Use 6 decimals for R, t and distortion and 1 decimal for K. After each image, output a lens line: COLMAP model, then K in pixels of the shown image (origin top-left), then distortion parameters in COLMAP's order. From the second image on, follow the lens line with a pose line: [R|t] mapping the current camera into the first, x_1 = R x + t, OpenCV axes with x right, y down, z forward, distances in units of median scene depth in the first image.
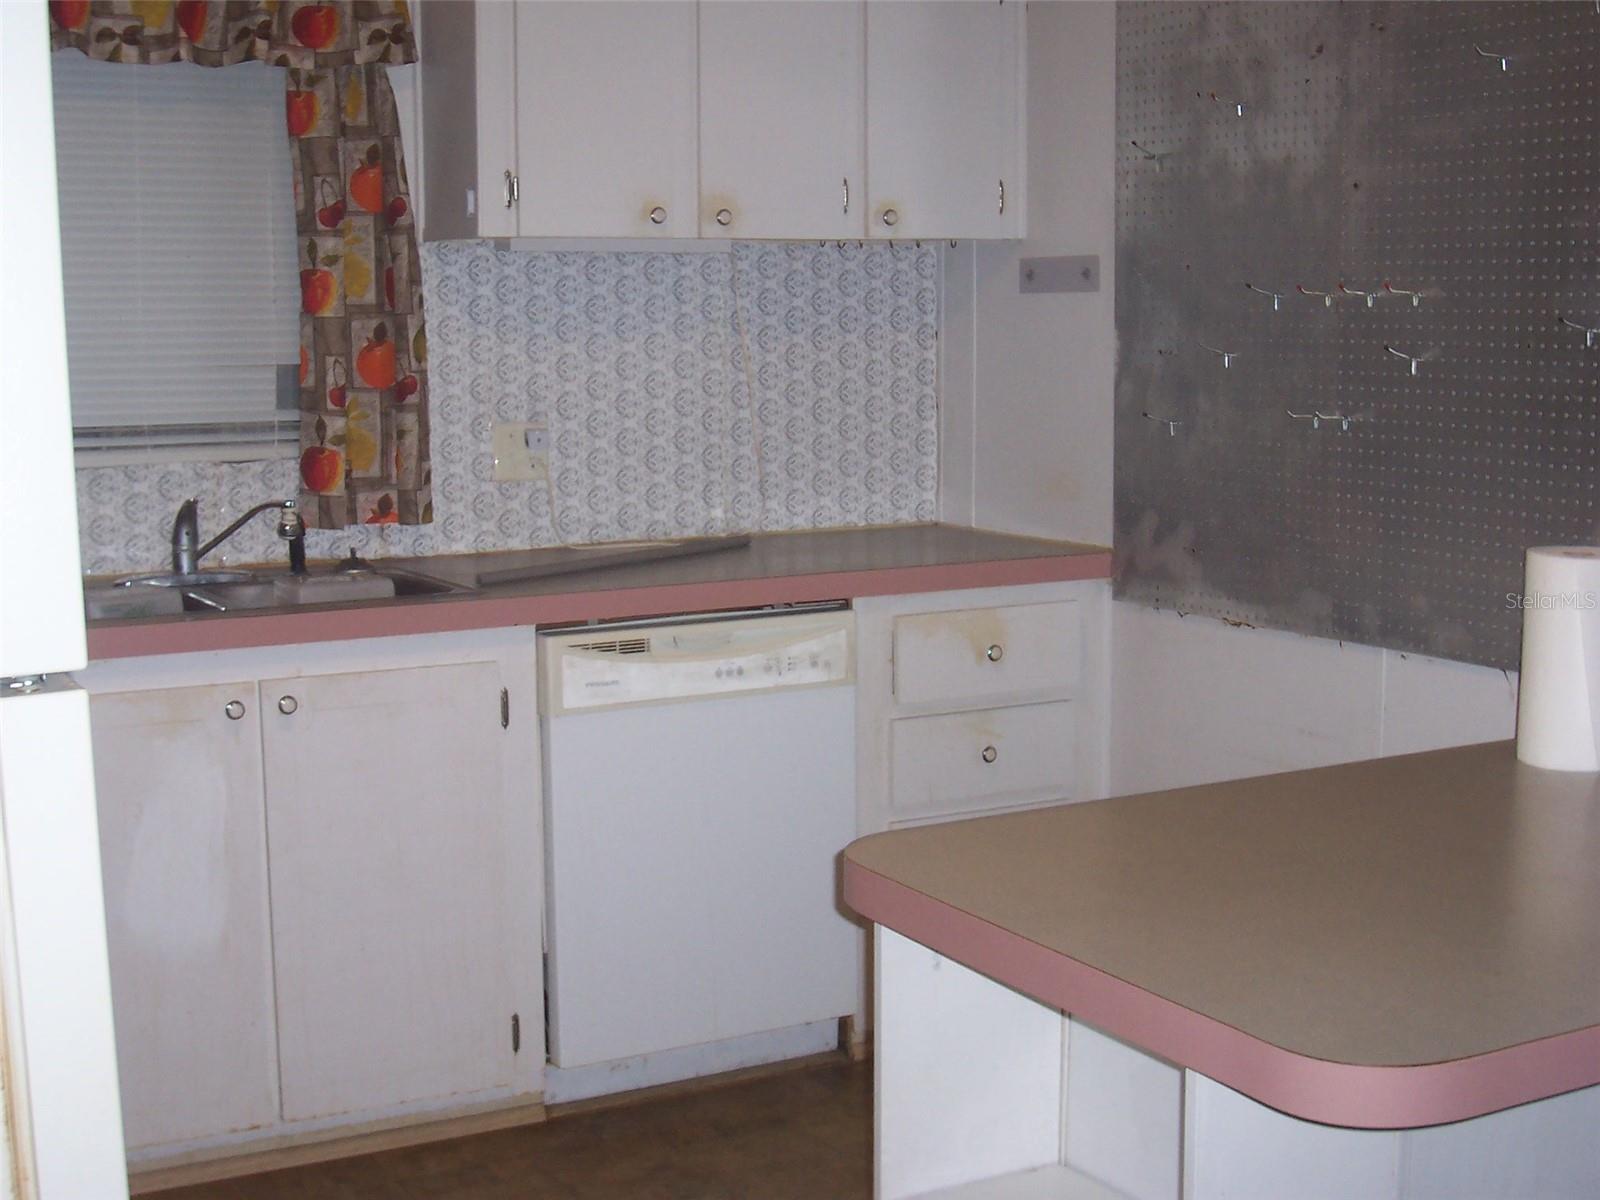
lens RADIAL K [[2265.5, 0, 800.0], [0, 2265.5, 600.0], [0, 0, 1]] dist [-0.171945, 0.190146]
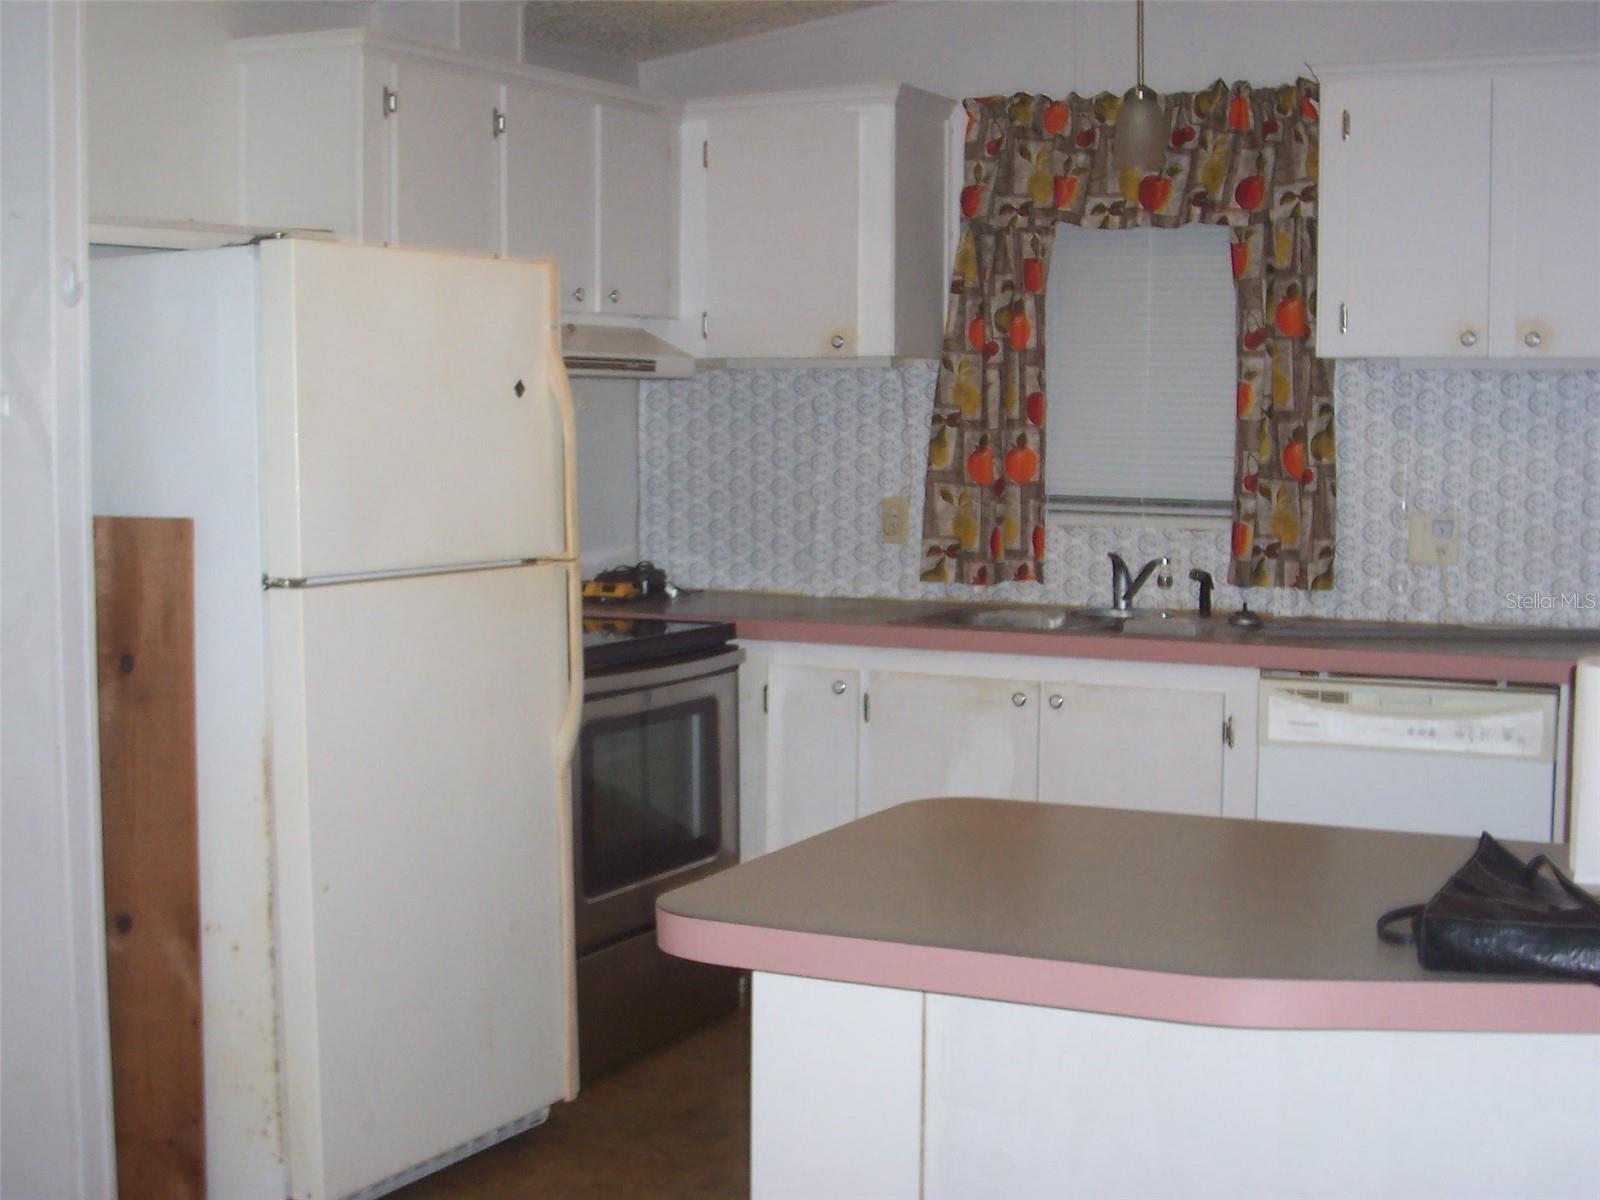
lens RADIAL K [[2265.5, 0, 800.0], [0, 2265.5, 600.0], [0, 0, 1]] dist [-0.171945, 0.190146]
pose [[0.549136, 0.078251, -0.832062, 0.713213], [-0.117128, 0.992987, 0.016084, -0.015693], [0.827485, 0.088626, 0.554450, 0.094716]]
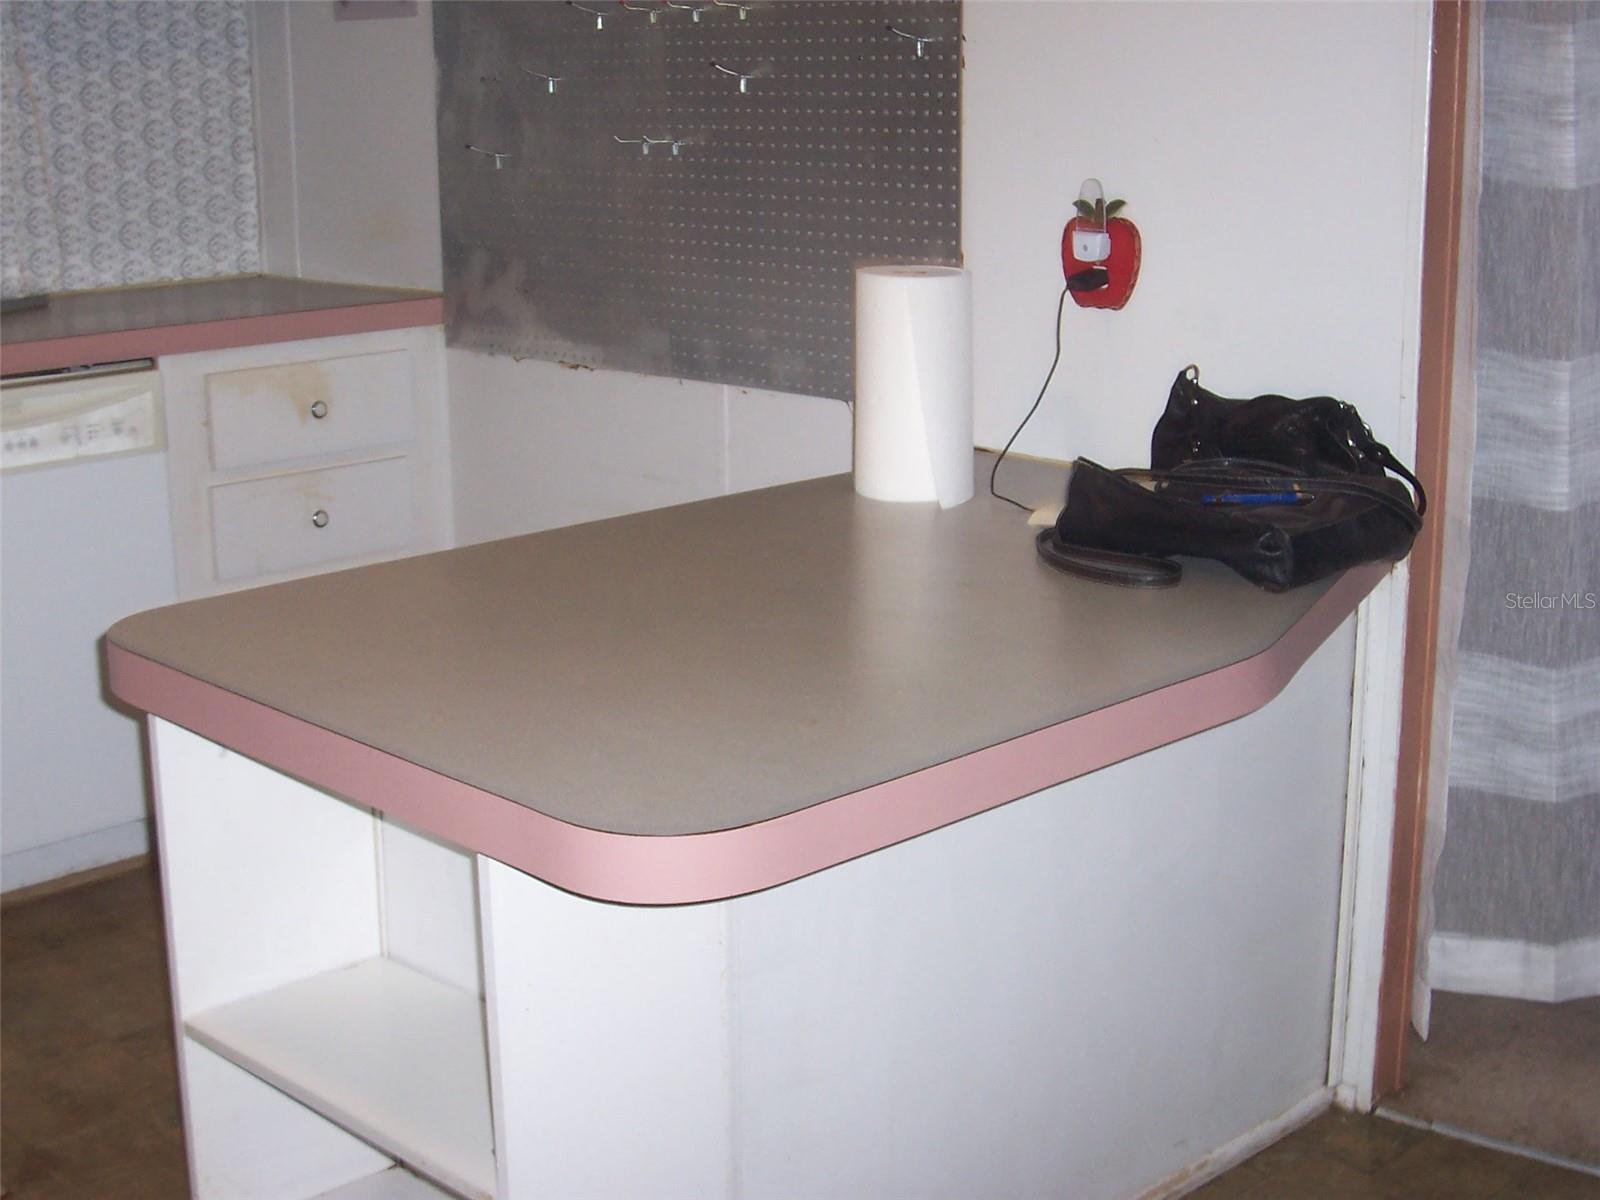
lens RADIAL K [[2265.5, 0, 800.0], [0, 2265.5, 600.0], [0, 0, 1]] dist [-0.171945, 0.190146]
pose [[0.964090, -0.064669, 0.257582, 0.034825], [0.037226, 0.993231, 0.110031, 0.007176], [-0.262954, -0.096491, 0.959971, 0.055632]]
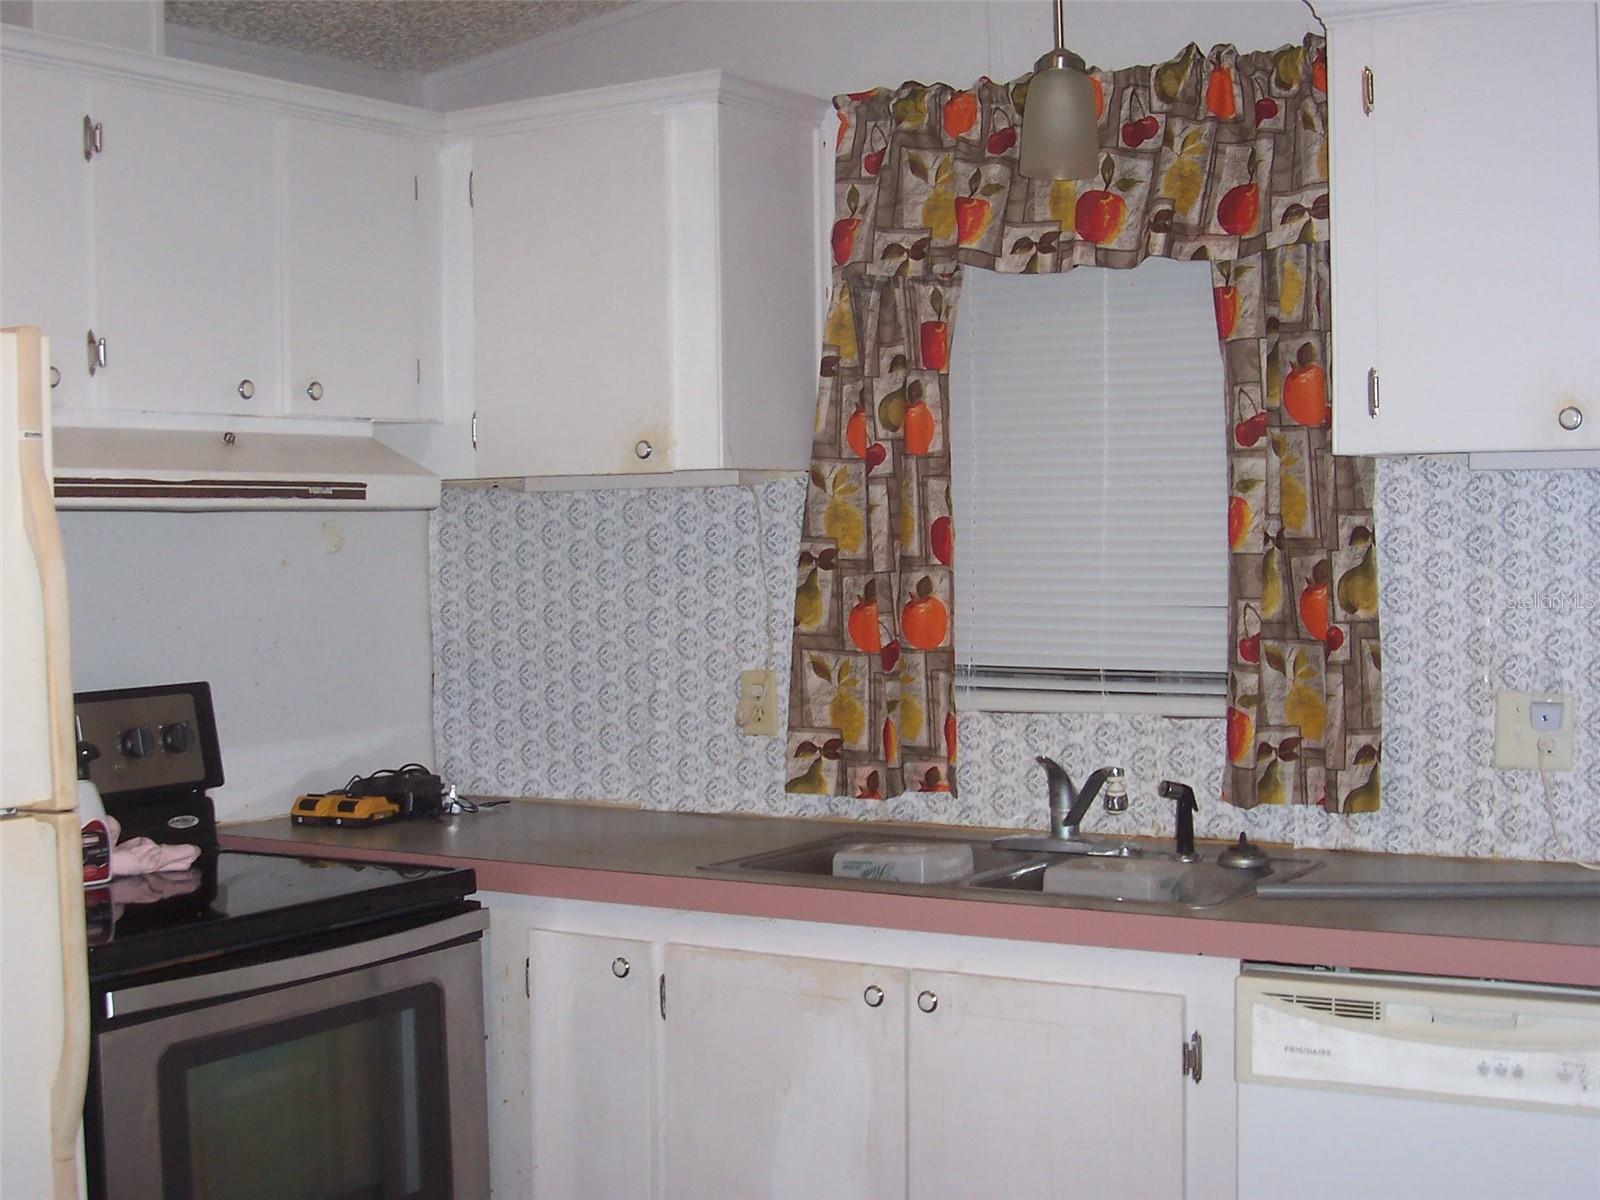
lens RADIAL K [[2265.5, 0, 800.0], [0, 2265.5, 600.0], [0, 0, 1]] dist [-0.171945, 0.190146]
pose [[0.484287, 0.027166, -0.874487, 0.440434], [-0.103066, 0.994330, -0.026189, -0.069353], [0.868817, 0.102813, 0.484341, 0.451295]]
